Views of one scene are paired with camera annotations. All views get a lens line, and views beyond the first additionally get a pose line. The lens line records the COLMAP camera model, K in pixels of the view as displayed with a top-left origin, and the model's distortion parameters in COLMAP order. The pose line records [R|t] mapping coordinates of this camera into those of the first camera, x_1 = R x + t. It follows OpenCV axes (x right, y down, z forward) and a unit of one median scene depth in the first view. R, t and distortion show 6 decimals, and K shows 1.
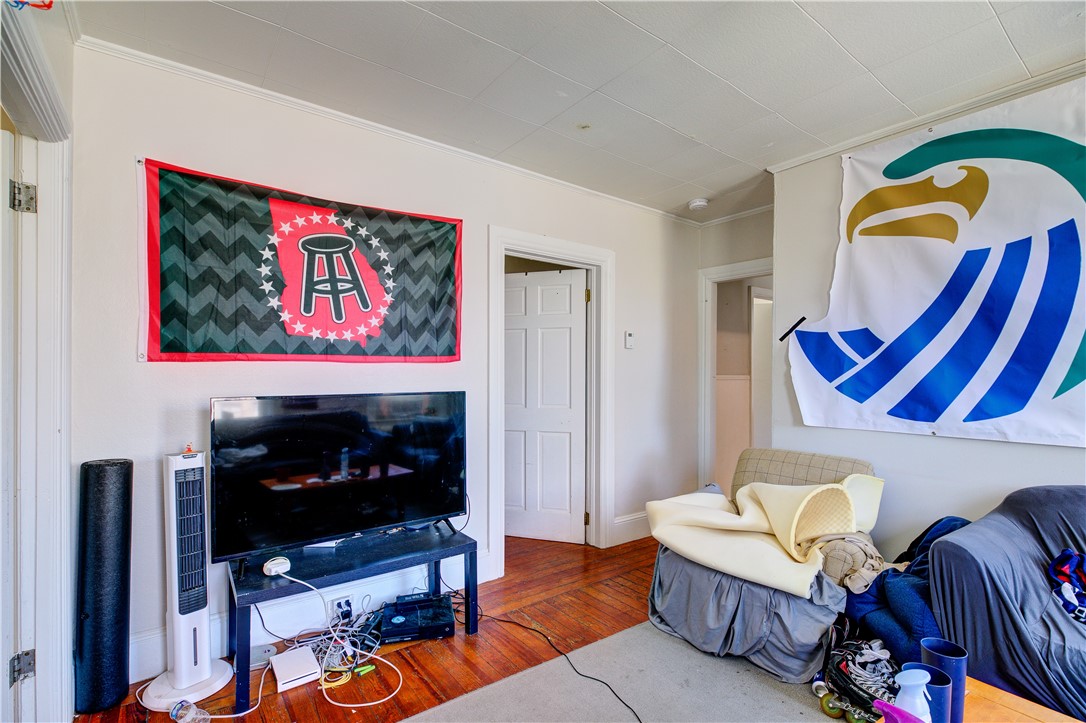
lens RADIAL K [[502.8, 0, 545.3], [0, 502.8, 372.5], [0, 0, 1]] dist [-0.004319, -0.000026]
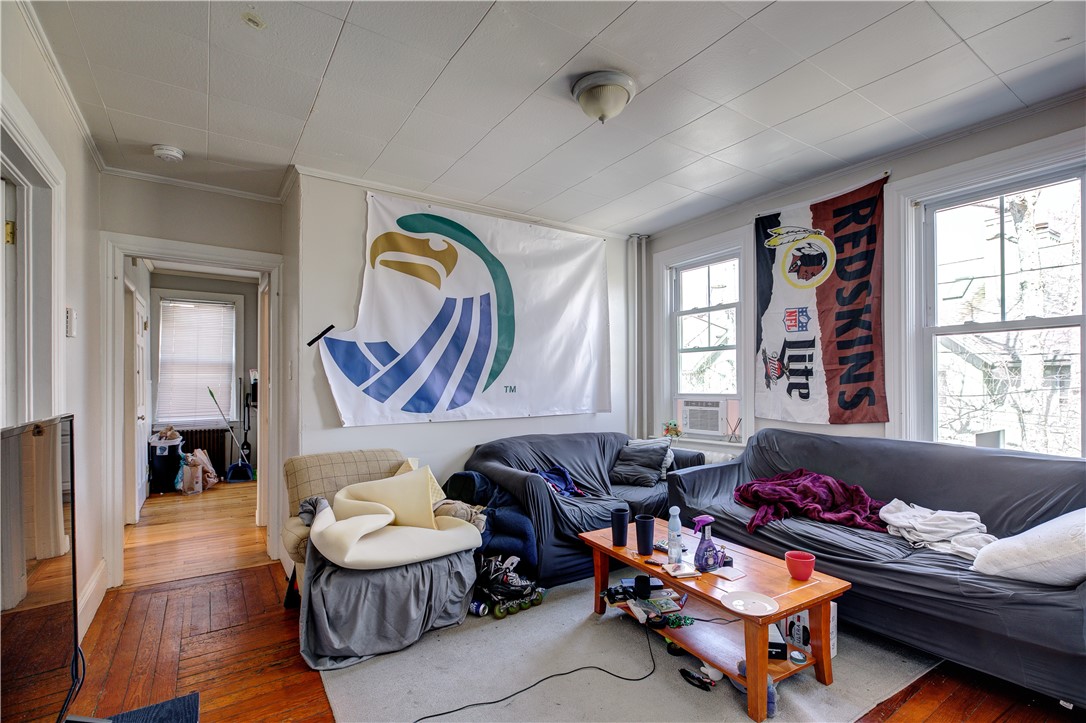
lens RADIAL K [[502.8, 0, 543.9], [0, 502.8, 384.1], [0, 0, 1]] dist [-0.004319, -0.000026]
pose [[0.043661, -0.003238, 0.999041, -0.665776], [0.001888, 0.999993, 0.003158, 0.014486], [-0.999045, 0.001748, 0.043667, 0.644527]]
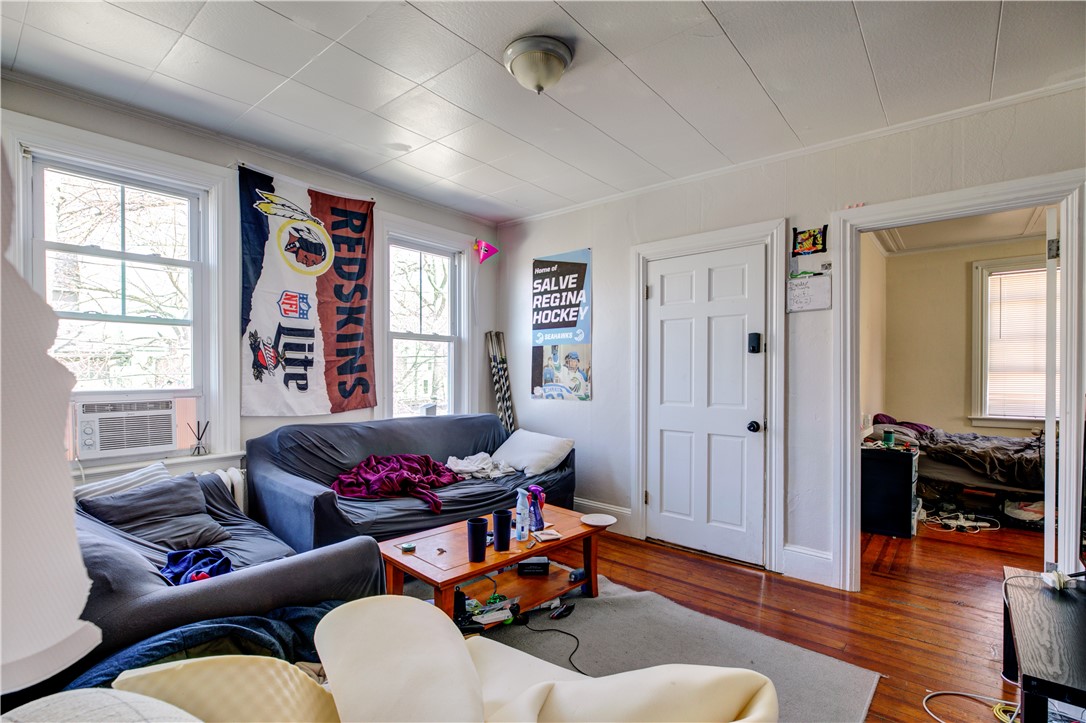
lens RADIAL K [[502.8, 0, 549.8], [0, 502.8, 375.1], [0, 0, 1]] dist [-0.004319, -0.000026]
pose [[-0.969251, -0.003103, -0.246053, 0.465990], [-0.004366, 0.999980, 0.004585, 0.012341], [0.246034, 0.005518, -0.969246, 1.430522]]
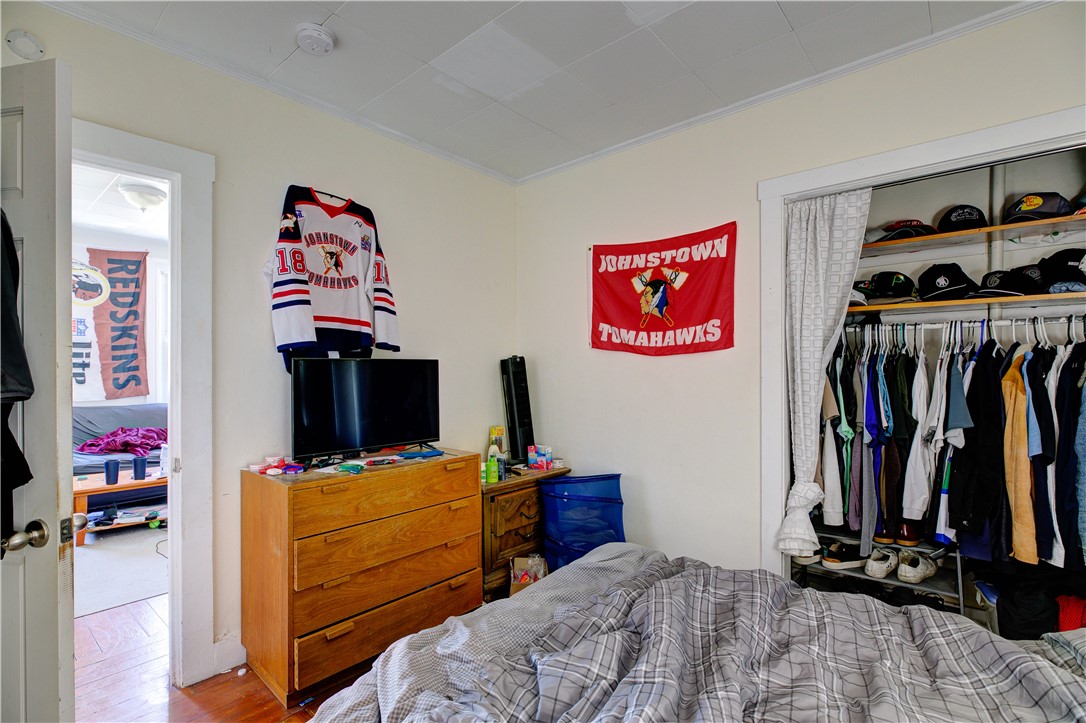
lens RADIAL K [[502.8, 0, 539.6], [0, 502.8, 359.9], [0, 0, 1]] dist [-0.004319, -0.000026]
pose [[-0.977817, 0.001781, -0.209452, -0.575131], [0.004570, 0.999907, -0.012833, 0.000816], [0.209410, -0.013505, -0.977735, 2.277362]]
